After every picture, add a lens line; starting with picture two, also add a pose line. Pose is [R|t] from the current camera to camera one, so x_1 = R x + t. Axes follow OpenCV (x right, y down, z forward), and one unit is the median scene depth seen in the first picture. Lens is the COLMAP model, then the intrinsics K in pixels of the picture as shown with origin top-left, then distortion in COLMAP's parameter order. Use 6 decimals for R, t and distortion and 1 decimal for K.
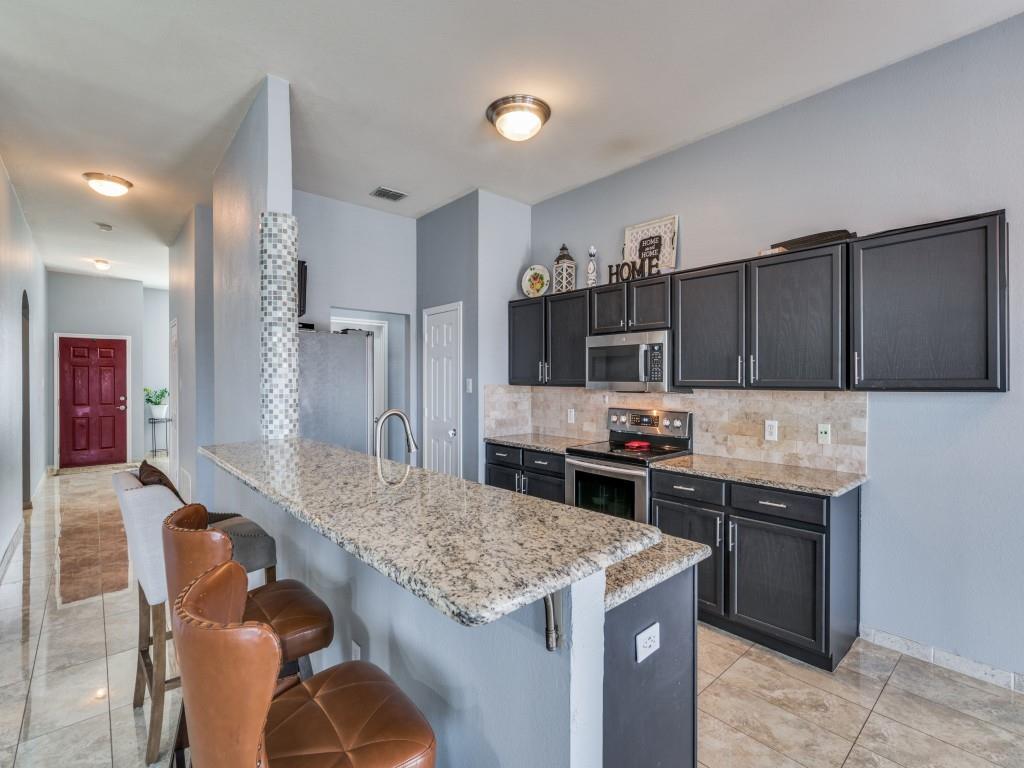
lens RADIAL K [[475.7, 0, 510.2], [0, 475.7, 382.1], [0, 0, 1]] dist [-0.001323, 0.001469]
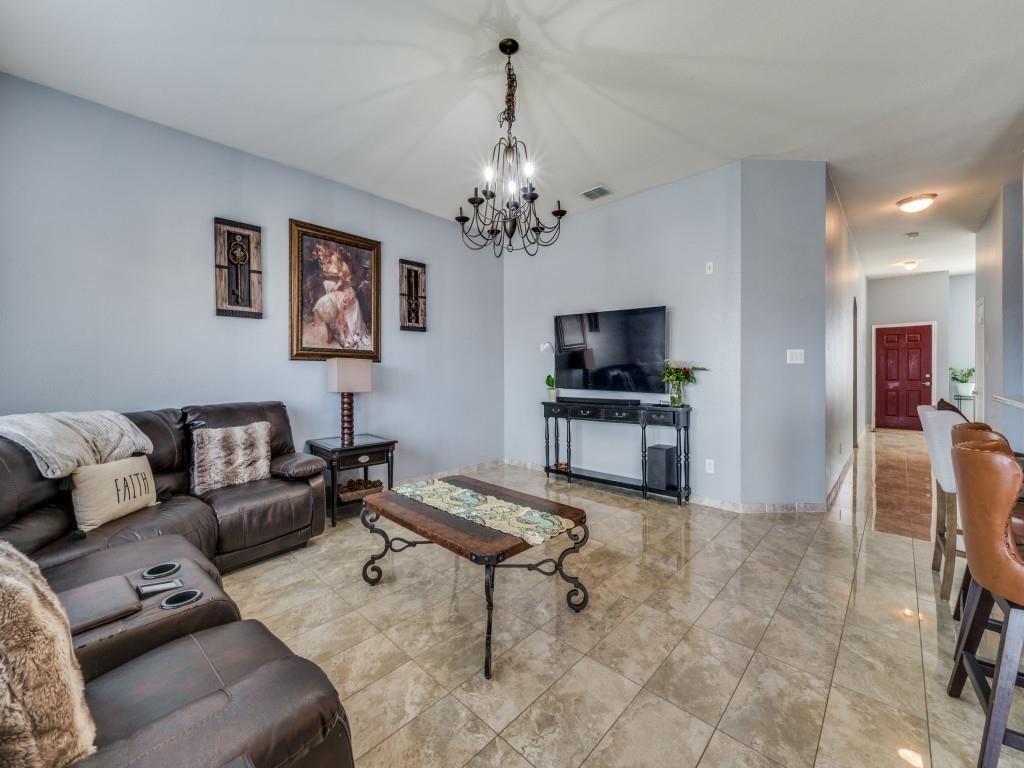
lens RADIAL K [[409.6, 0, 517.5], [0, 409.6, 377.8], [0, 0, 1]] dist [0.000381, 0.000024]
pose [[0.098876, 0.012659, -0.995019, 0.224178], [0.005794, 0.999895, 0.013297, 0.054989], [0.995083, -0.007080, 0.098792, -0.265160]]
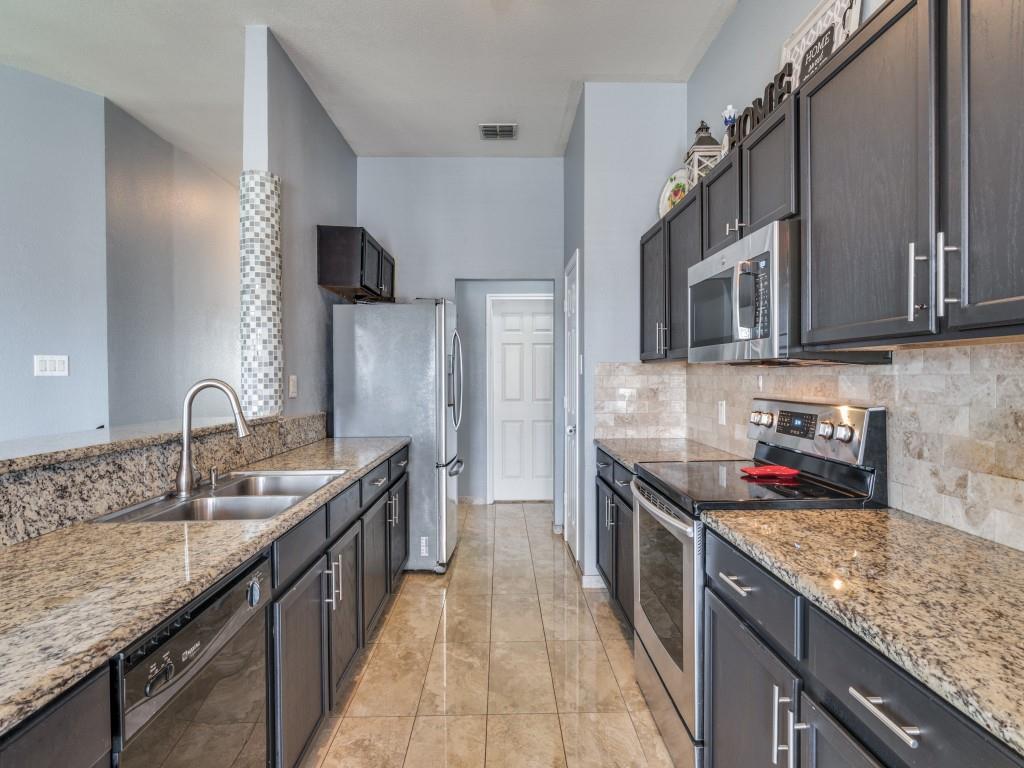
lens RADIAL K [[511.7, 0, 511.2], [0, 511.7, 378.6], [0, 0, 1]] dist [0.003069, 0.000433]
pose [[0.763671, -0.000780, -0.645605, 0.460352], [0.000987, 1.000000, -0.000040, 0.039973], [0.645605, -0.000607, 0.763672, 0.483431]]
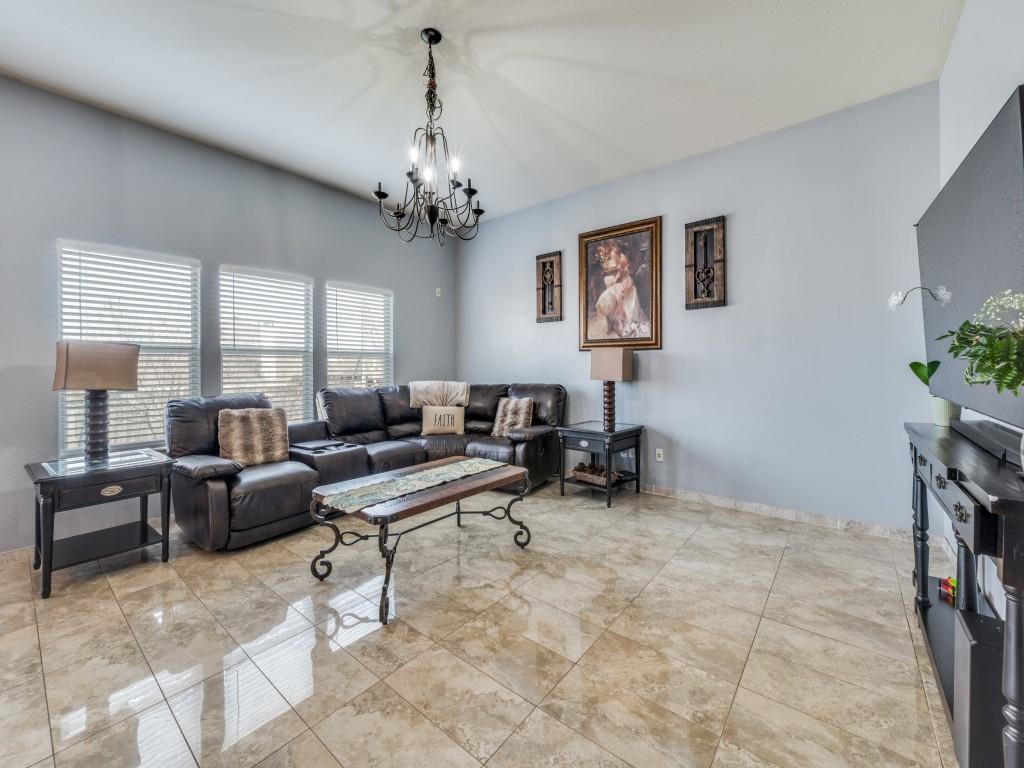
lens RADIAL K [[409.6, 0, 513.0], [0, 409.6, 364.0], [0, 0, 1]] dist [0.000381, 0.000024]
pose [[-0.985175, 0.007597, -0.171386, -0.565721], [0.008671, 0.999947, -0.005518, 0.066397], [0.171335, -0.006922, -0.985188, 0.587942]]
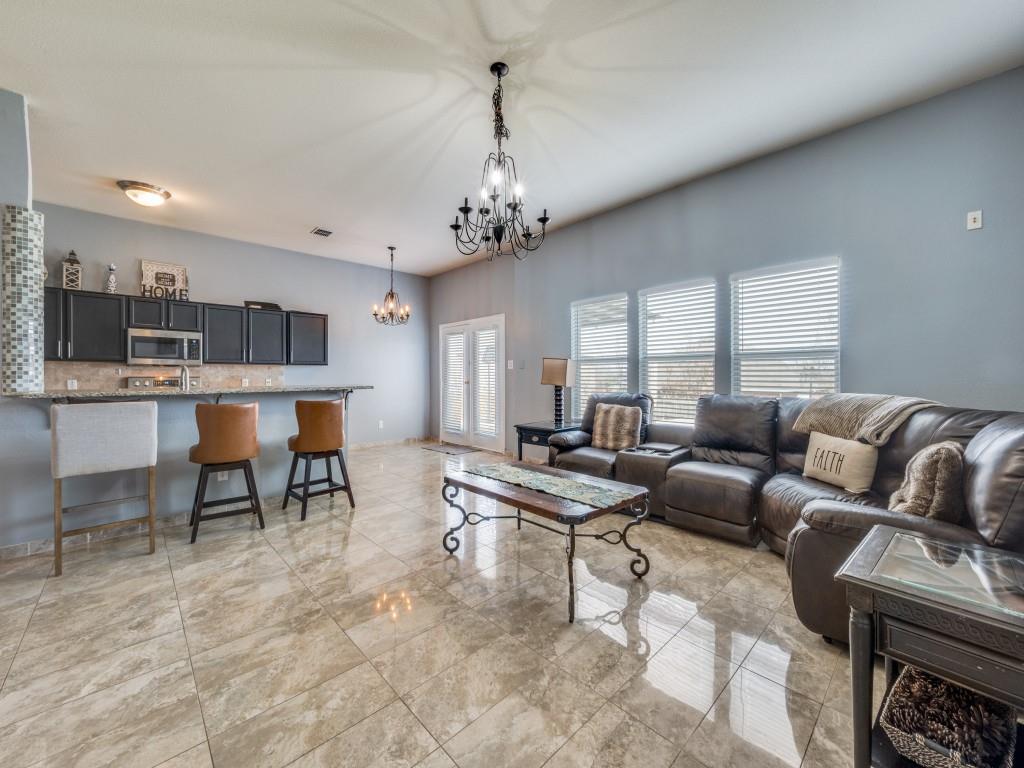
lens RADIAL K [[409.6, 0, 519.4], [0, 409.6, 374.6], [0, 0, 1]] dist [0.000381, 0.000024]
pose [[-0.045400, 0.005433, 0.998954, -1.401584], [0.006050, 0.999968, -0.005164, 0.076320], [-0.998951, 0.005809, -0.045431, -0.202243]]
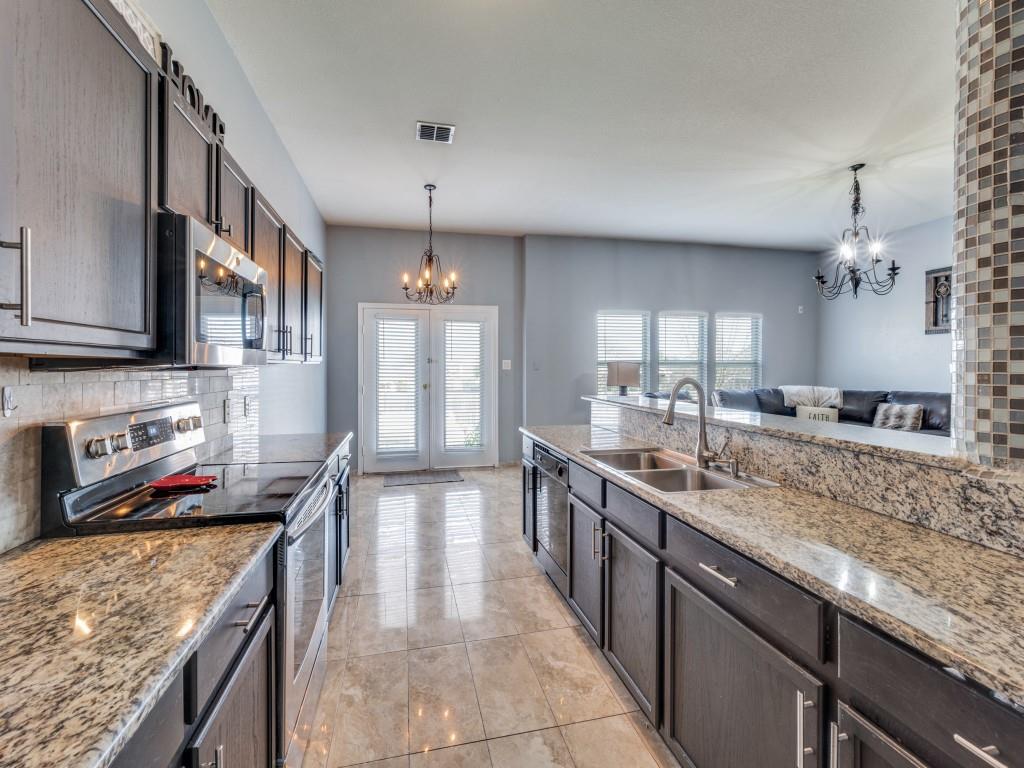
lens RADIAL K [[409.6, 0, 497.2], [0, 409.6, 369.5], [0, 0, 1]] dist [0.000381, 0.000024]
pose [[-0.871838, -0.000946, 0.489793, -0.226247], [0.003860, 0.999954, 0.008802, 0.020614], [-0.489779, 0.009565, -0.871794, 1.360103]]
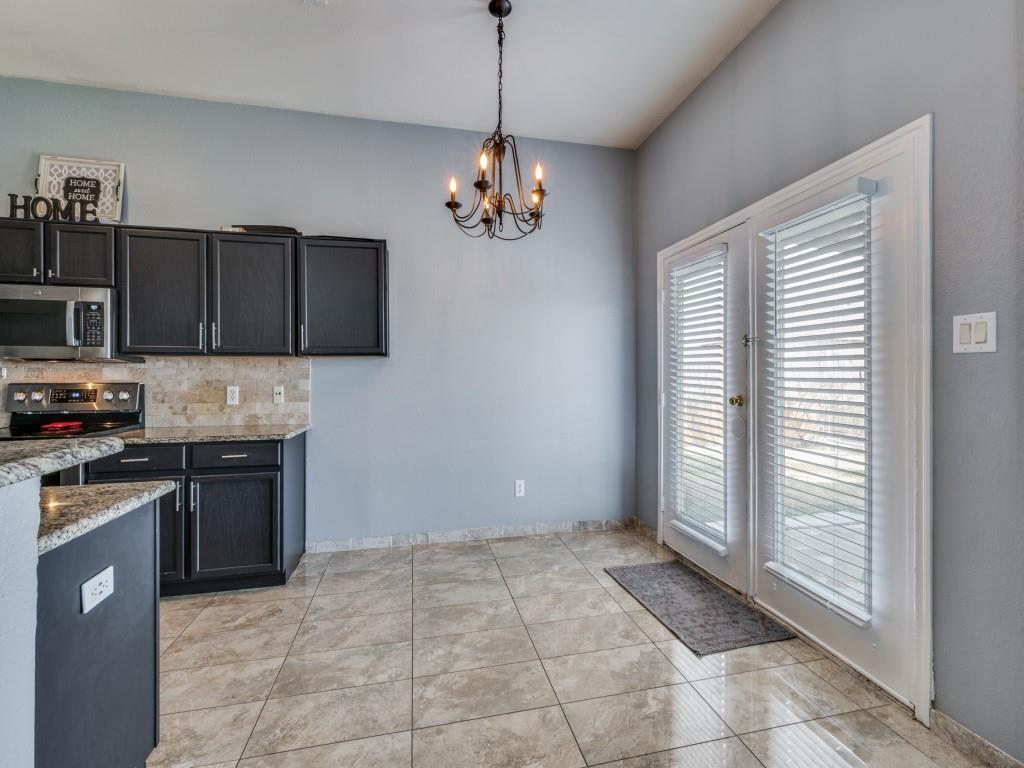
lens RADIAL K [[444.8, 0, 510.7], [0, 444.8, 372.9], [0, 0, 1]] dist [0.000721, 0.000283]
pose [[0.484717, 0.001292, 0.874670, -0.030975], [0.006475, 0.999966, -0.005066, 0.057504], [-0.874647, 0.008119, 0.484693, -0.046466]]
